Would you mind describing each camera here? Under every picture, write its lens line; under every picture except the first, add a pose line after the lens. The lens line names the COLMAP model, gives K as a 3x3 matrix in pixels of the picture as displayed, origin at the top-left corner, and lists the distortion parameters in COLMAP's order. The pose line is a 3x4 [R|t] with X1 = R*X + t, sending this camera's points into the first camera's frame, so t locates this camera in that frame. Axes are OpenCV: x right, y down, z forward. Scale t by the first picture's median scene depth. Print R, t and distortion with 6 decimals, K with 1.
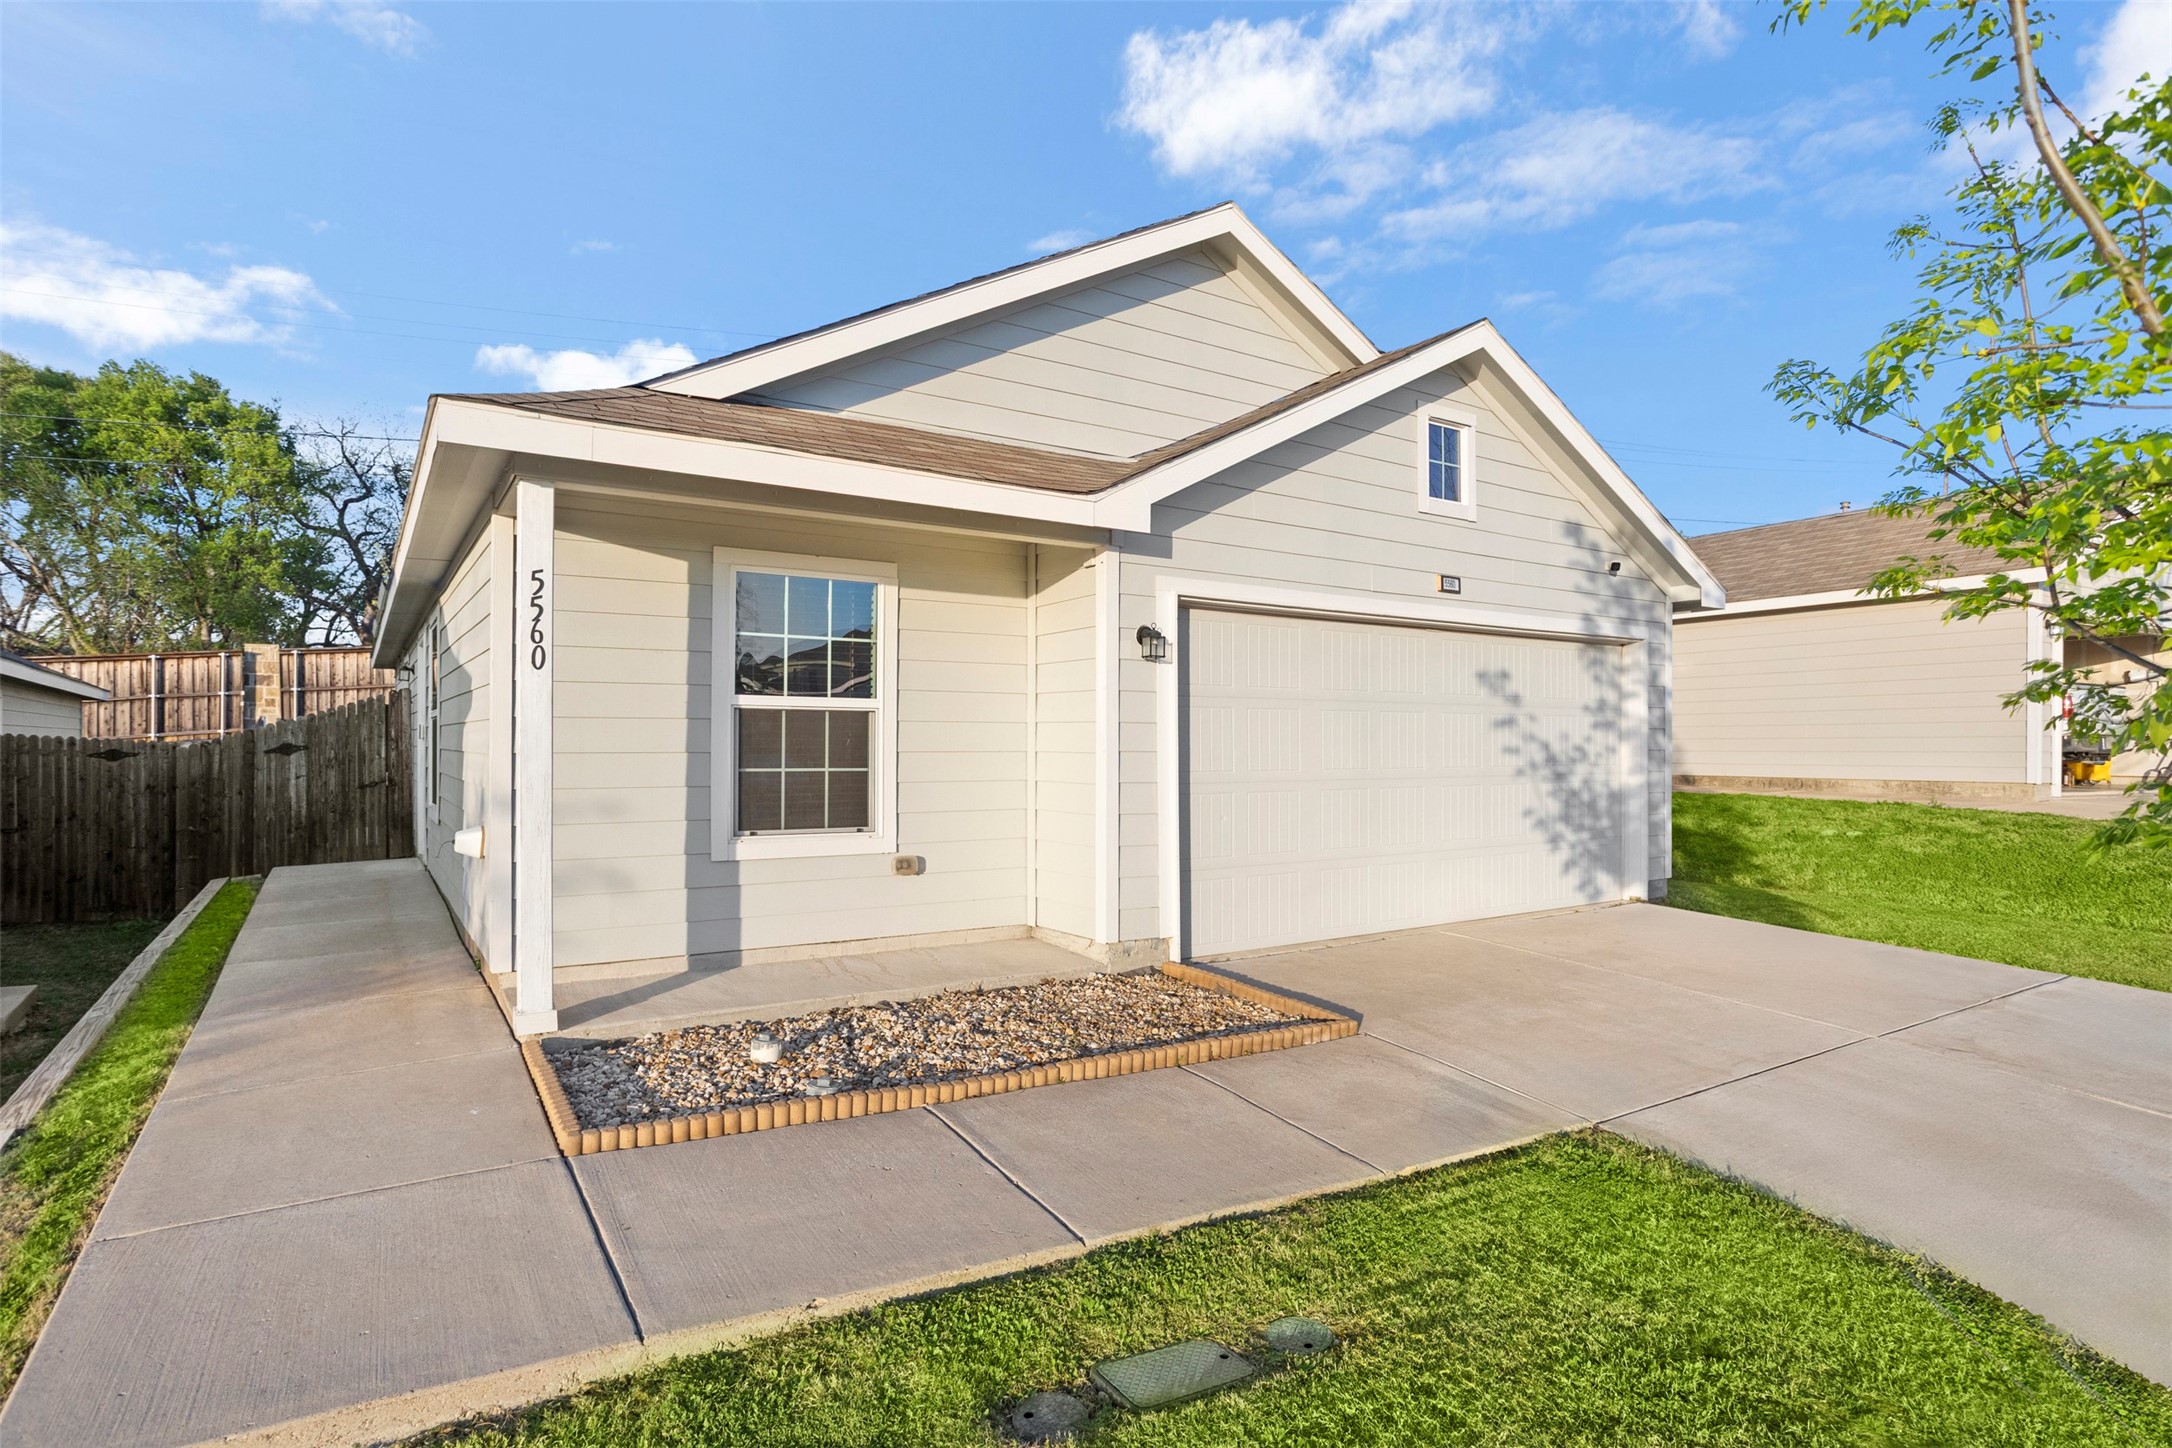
lens RADIAL K [[1122.8, 0, 1077.4], [0, 1122.8, 748.7], [0, 0, 1]] dist [-0.026418, 0.002482]
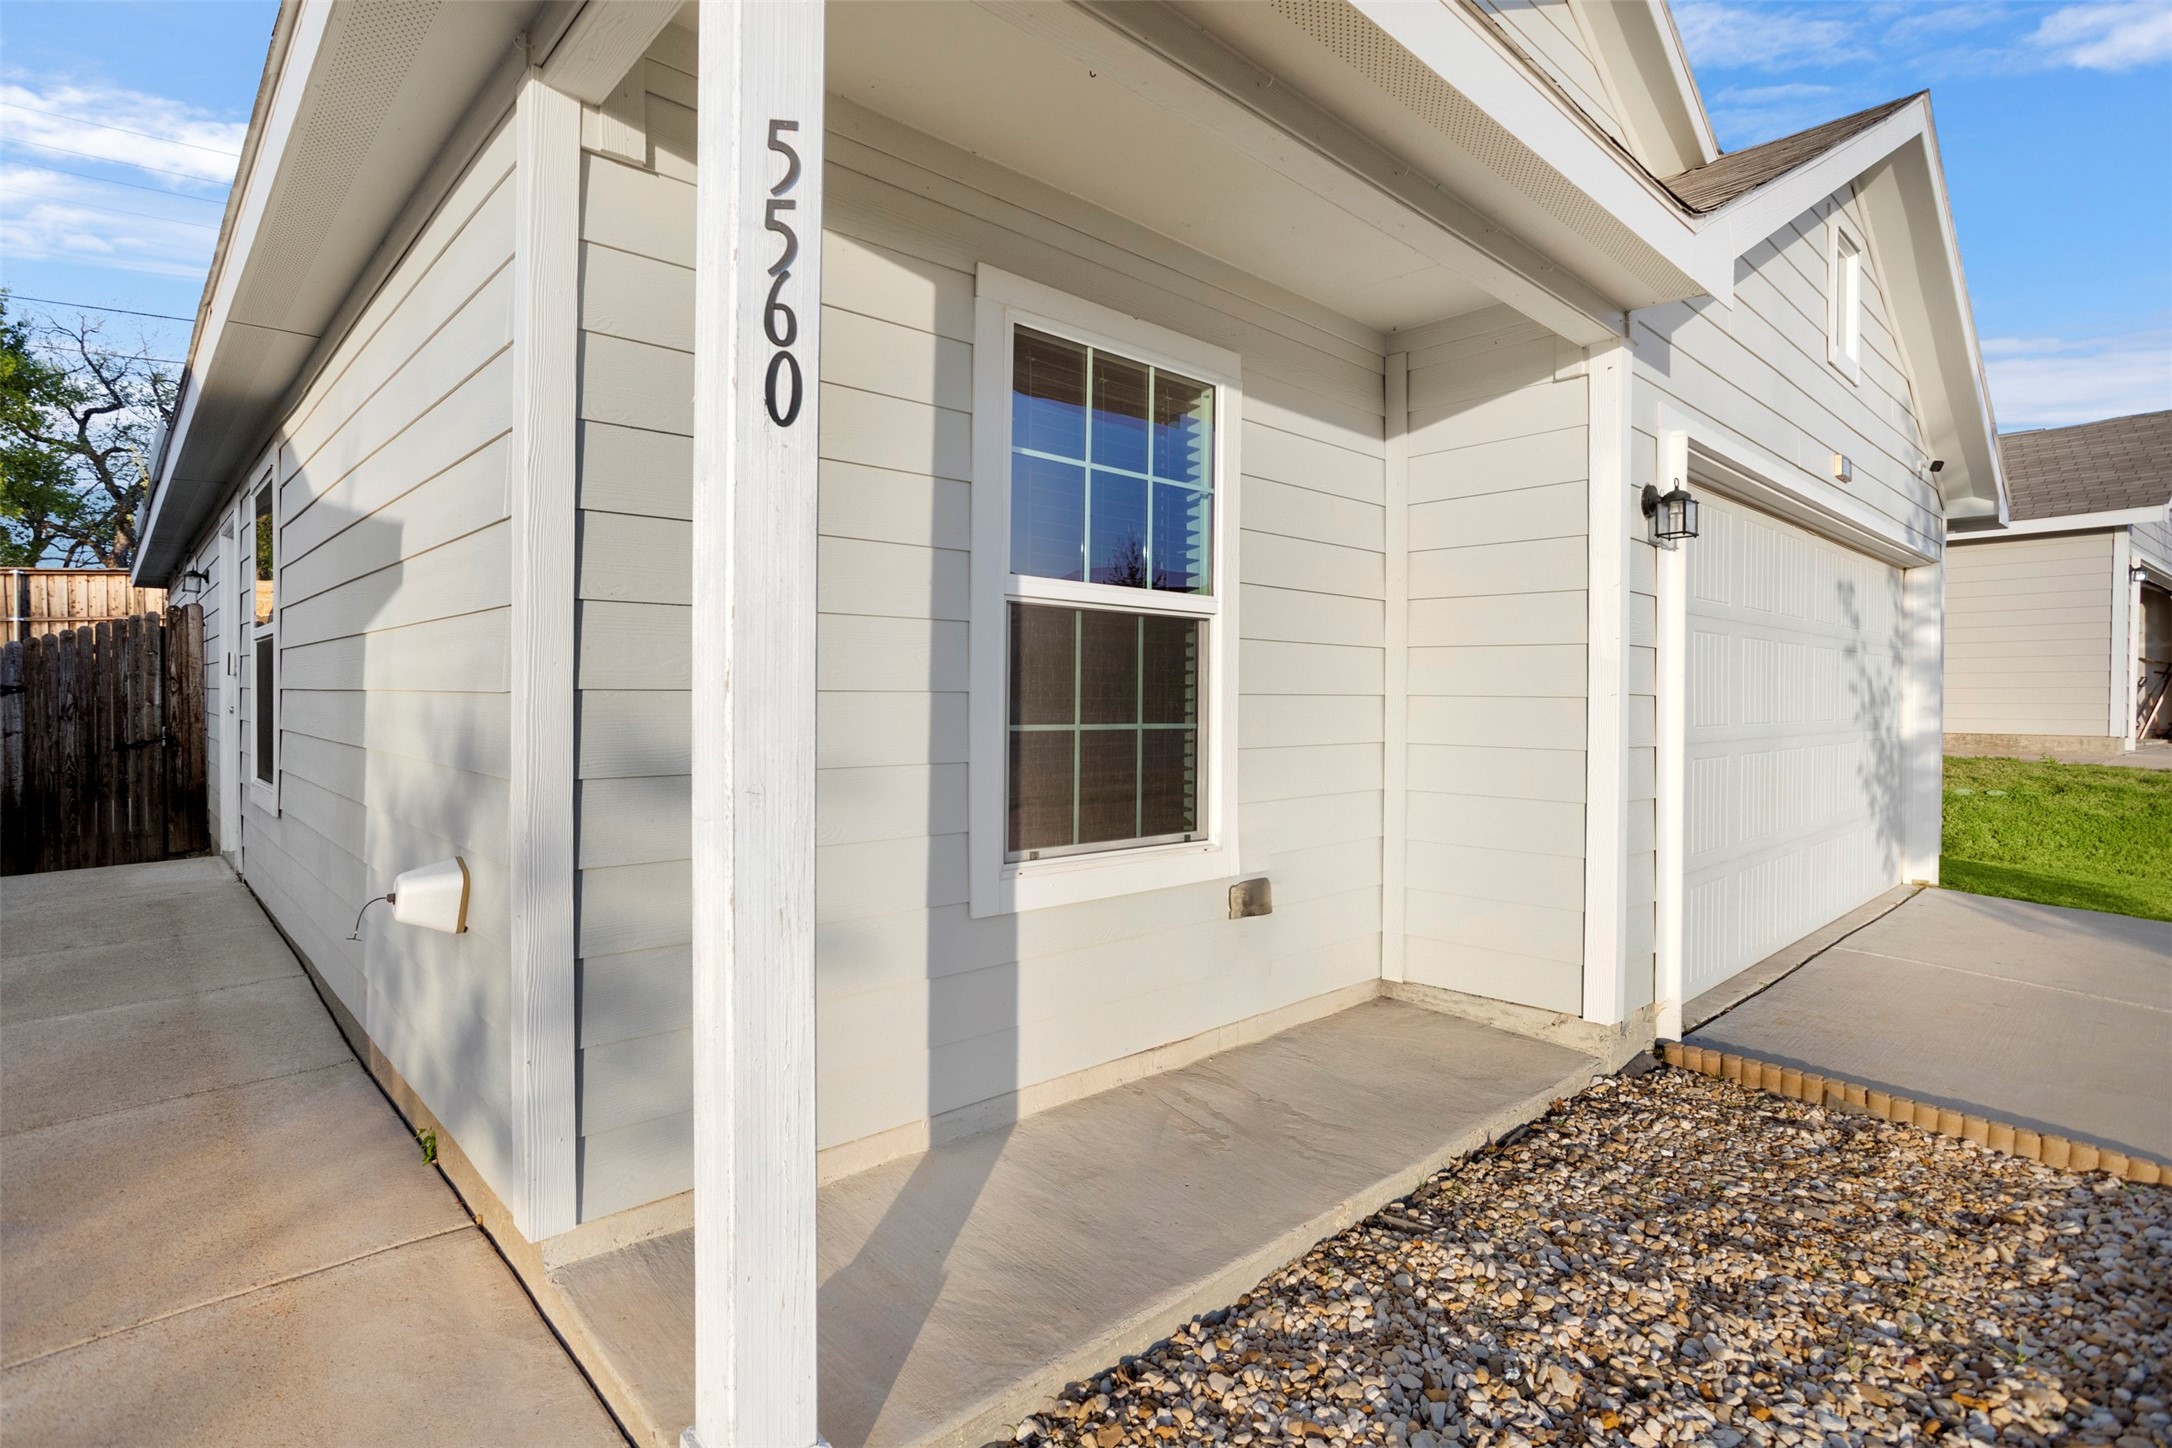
lens RADIAL K [[1073.2, 0, 1081.1], [0, 1073.2, 710.1], [0, 0, 1]] dist [-0.046380, 0.023932]
pose [[0.984875, 0.001863, 0.173255, -0.194678], [-0.003521, 0.999951, 0.009264, 0.003607], [-0.173230, -0.009734, 0.984833, 0.293203]]
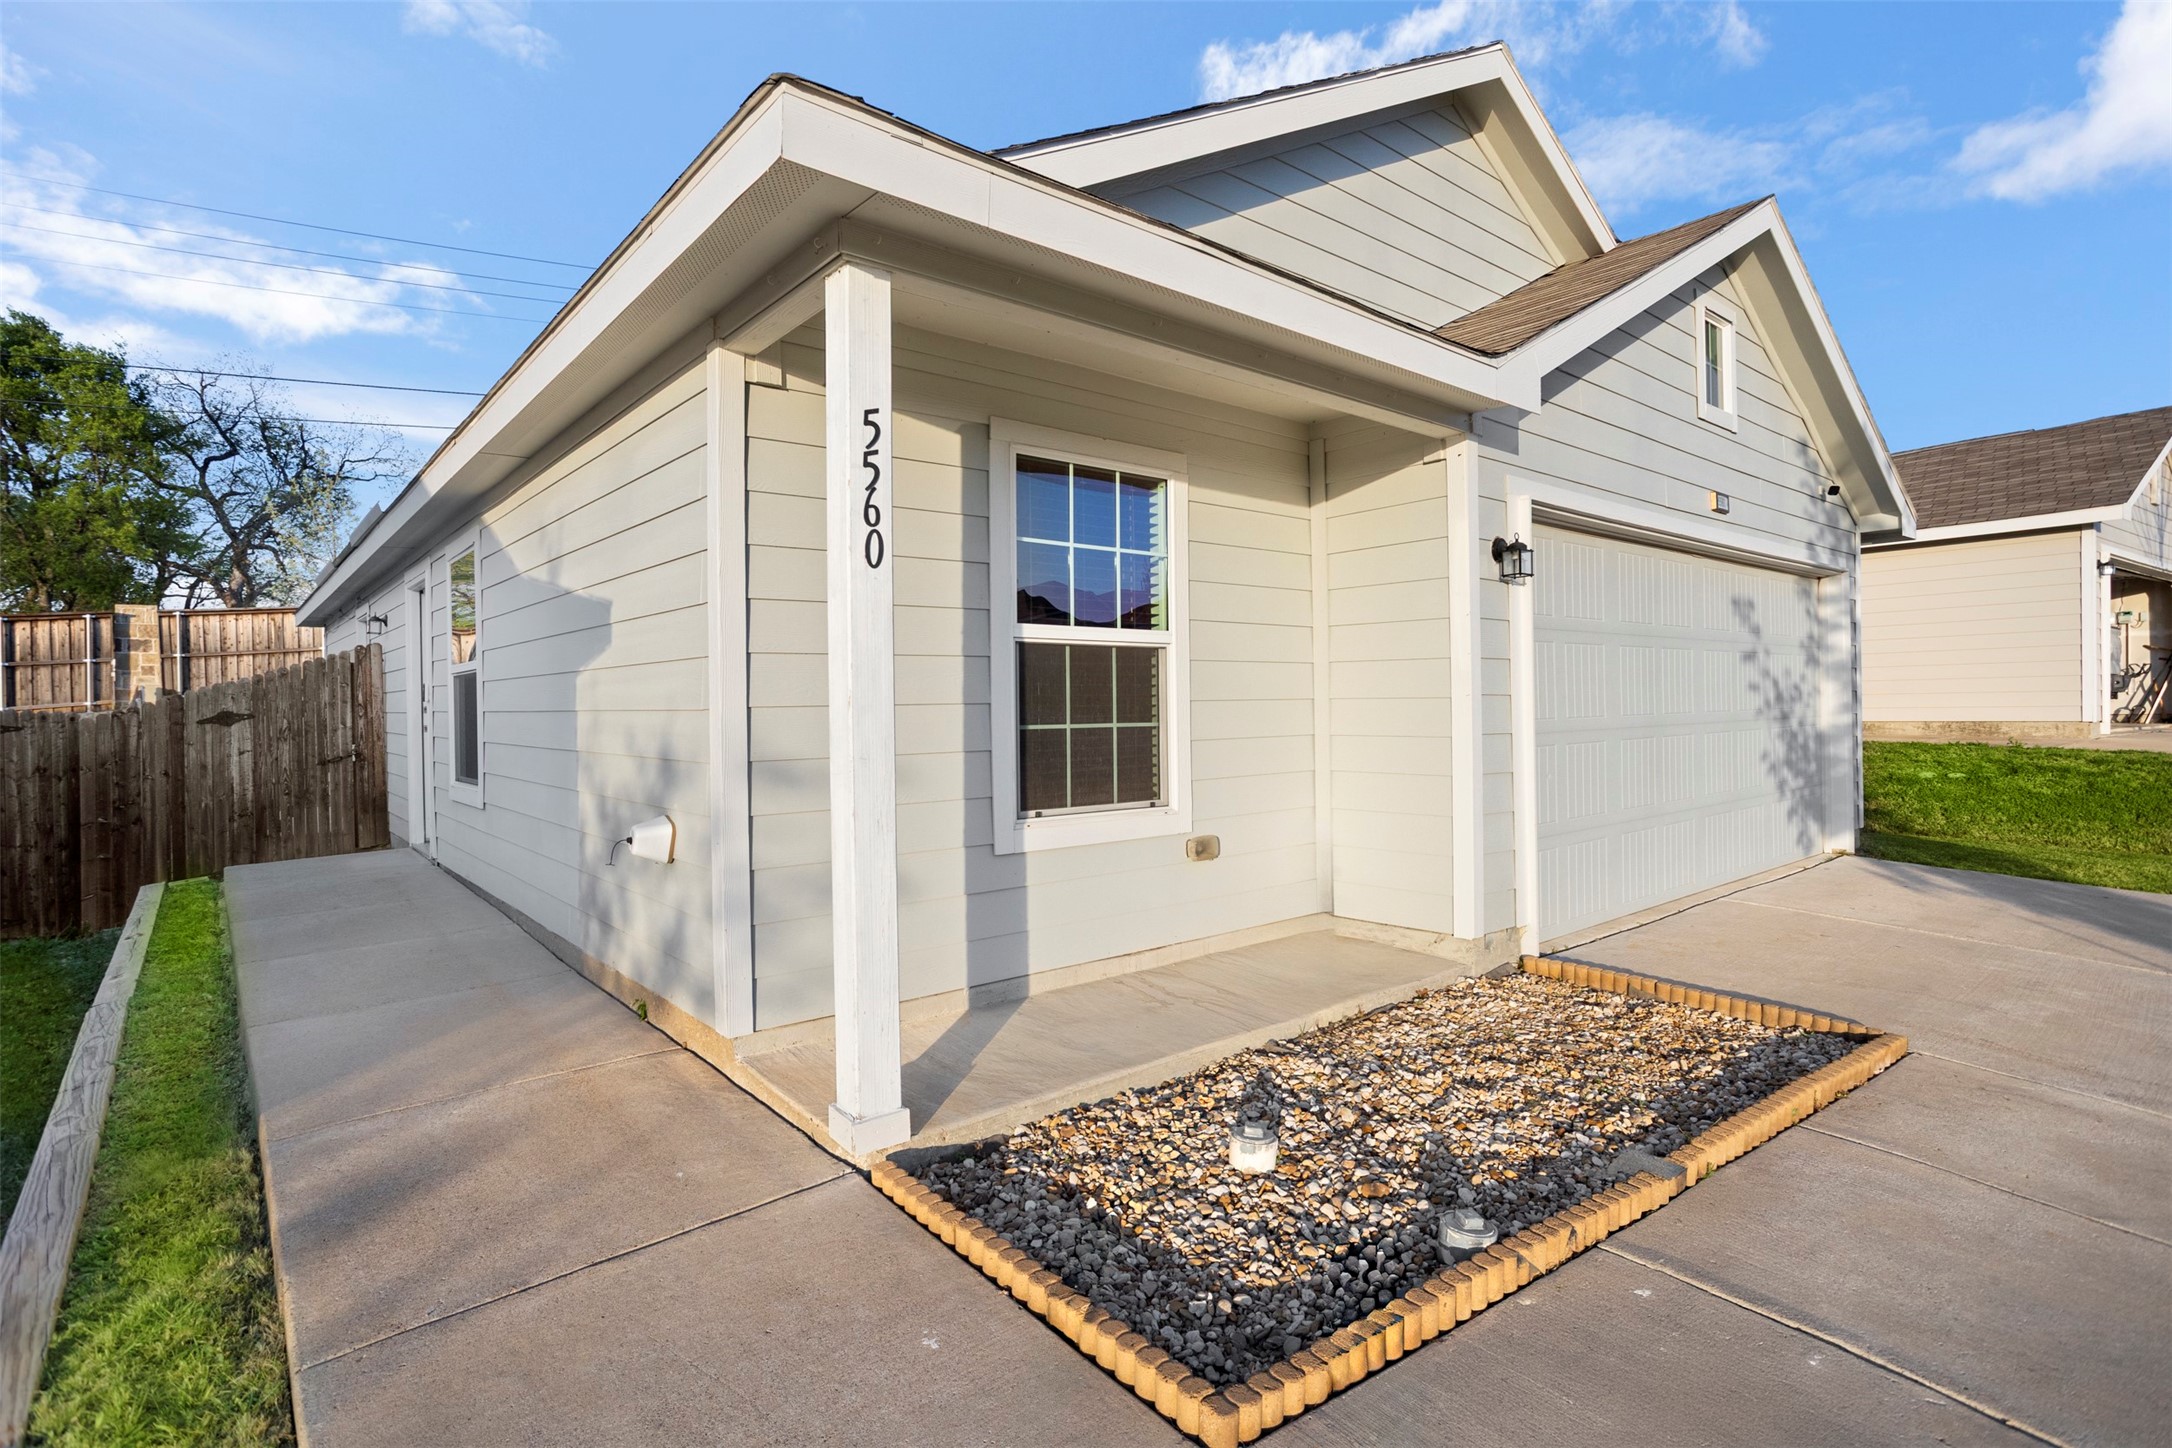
lens RADIAL K [[1073.2, 0, 1081.1], [0, 1073.2, 710.1], [0, 0, 1]] dist [-0.046380, 0.023932]
pose [[0.992870, -0.017250, 0.117950, -0.189909], [0.017208, 0.999851, 0.001373, 0.004183], [-0.117956, 0.000666, 0.993019, 0.168017]]
